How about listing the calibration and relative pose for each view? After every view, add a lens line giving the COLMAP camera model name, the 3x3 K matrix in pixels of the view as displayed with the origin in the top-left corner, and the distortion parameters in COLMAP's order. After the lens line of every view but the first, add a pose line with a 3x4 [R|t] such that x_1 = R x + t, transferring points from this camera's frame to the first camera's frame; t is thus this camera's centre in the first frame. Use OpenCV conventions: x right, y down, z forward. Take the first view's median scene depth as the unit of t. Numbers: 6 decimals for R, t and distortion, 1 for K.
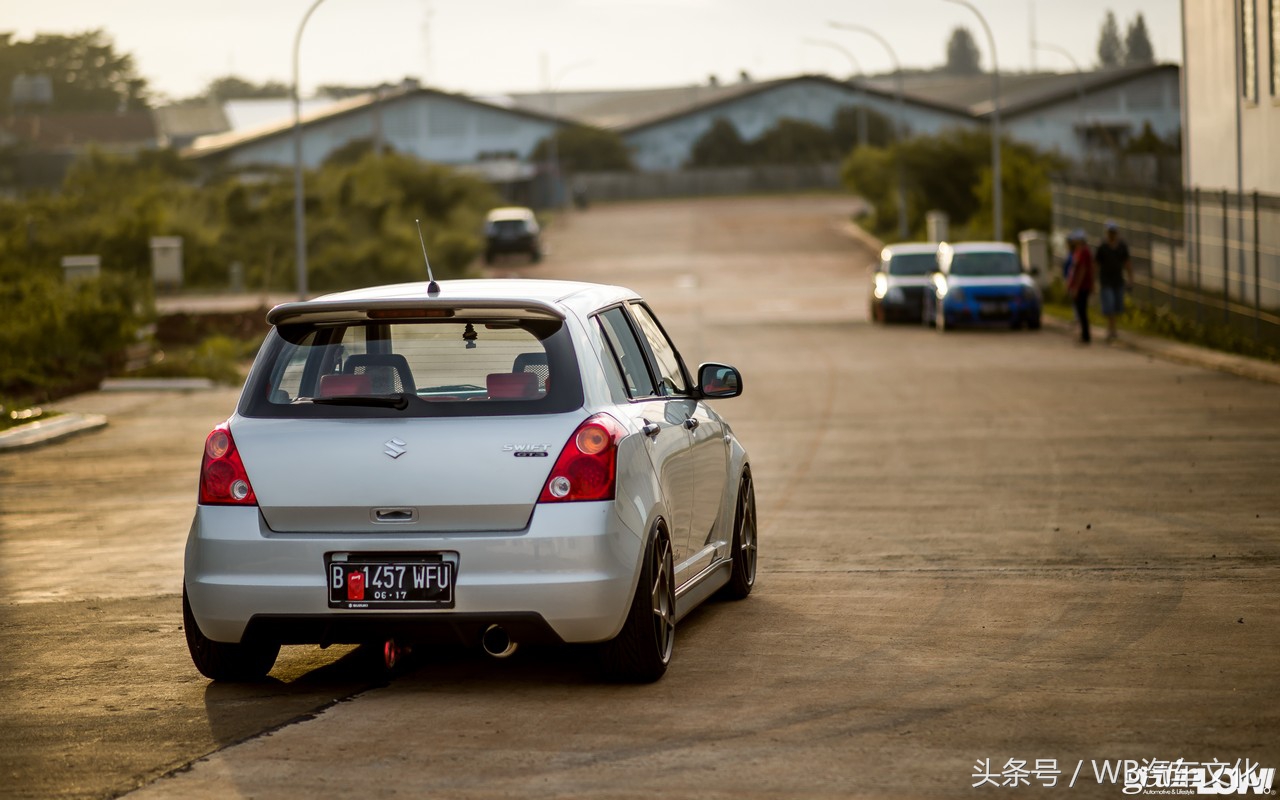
lens RADIAL K [[3103.5, 0, 640.0], [0, 3103.5, 400.0], [0, 0, 1]] dist [-0.064165, 0.211612]
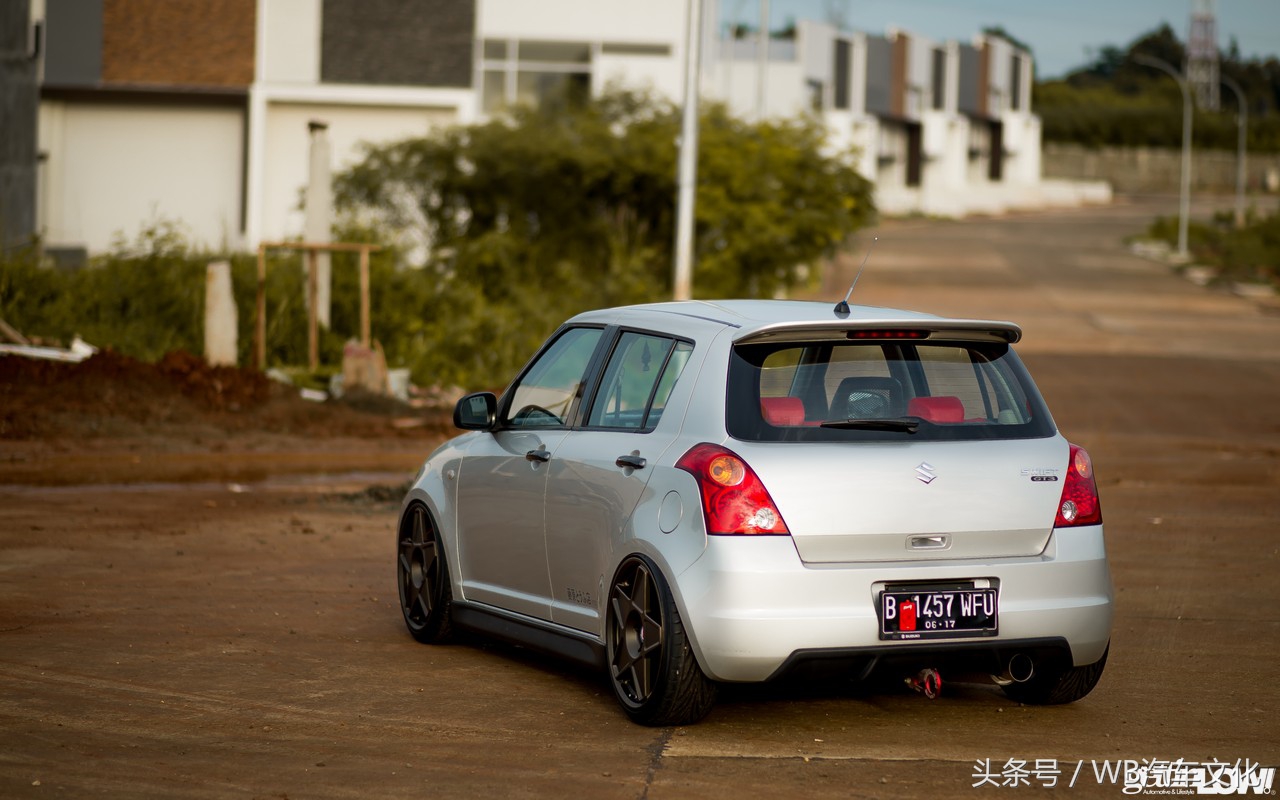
lens RADIAL K [[3103.5, 0, 640.0], [0, 3103.5, 400.0], [0, 0, 1]] dist [-0.064165, 0.211612]
pose [[0.860433, 0.008356, 0.509495, -0.653179], [-0.002993, 0.999931, -0.011345, 0.003938], [-0.509555, 0.008237, 0.860399, 0.210812]]
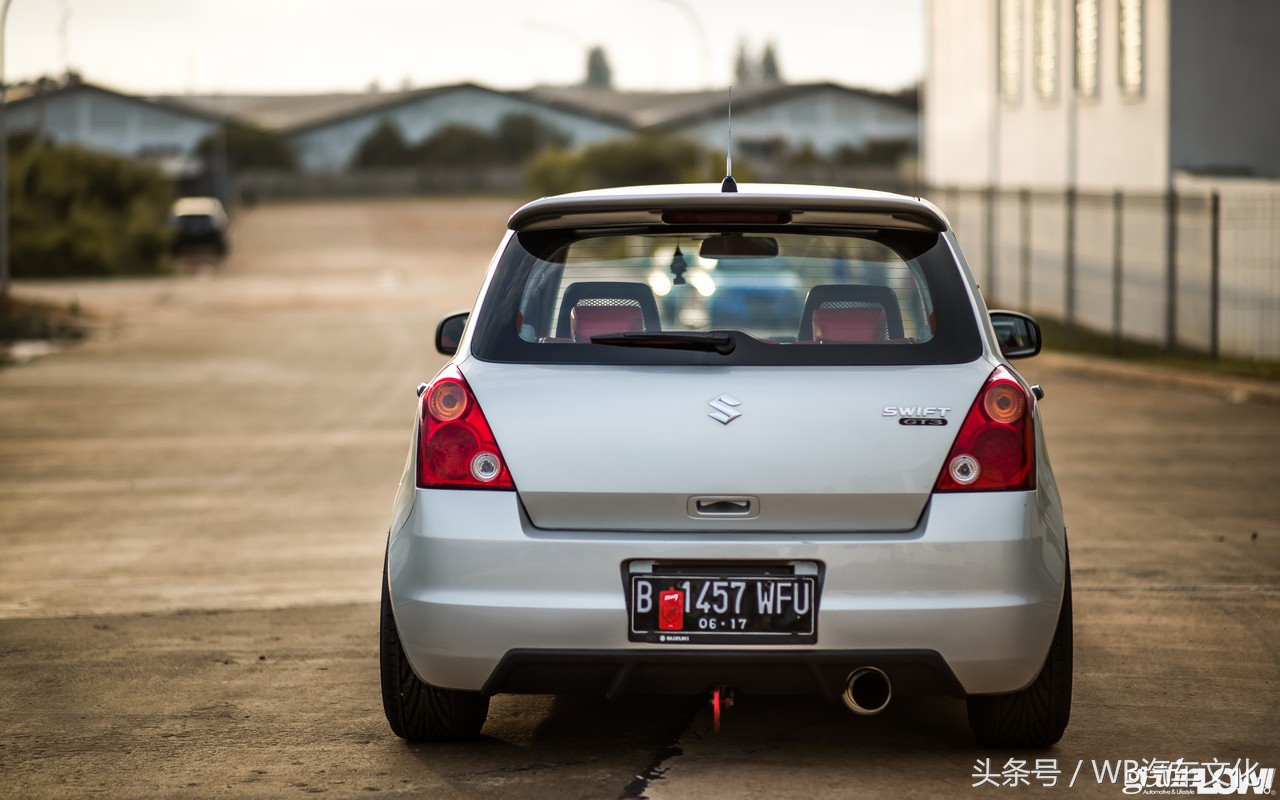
lens RADIAL K [[3103.5, 0, 640.0], [0, 3103.5, 400.0], [0, 0, 1]] dist [-0.064165, 0.211612]
pose [[0.993965, 0.019495, 0.107949, -0.172428], [-0.019365, 0.999810, -0.002254, 0.015430], [-0.107972, 0.000150, 0.994154, 0.320557]]
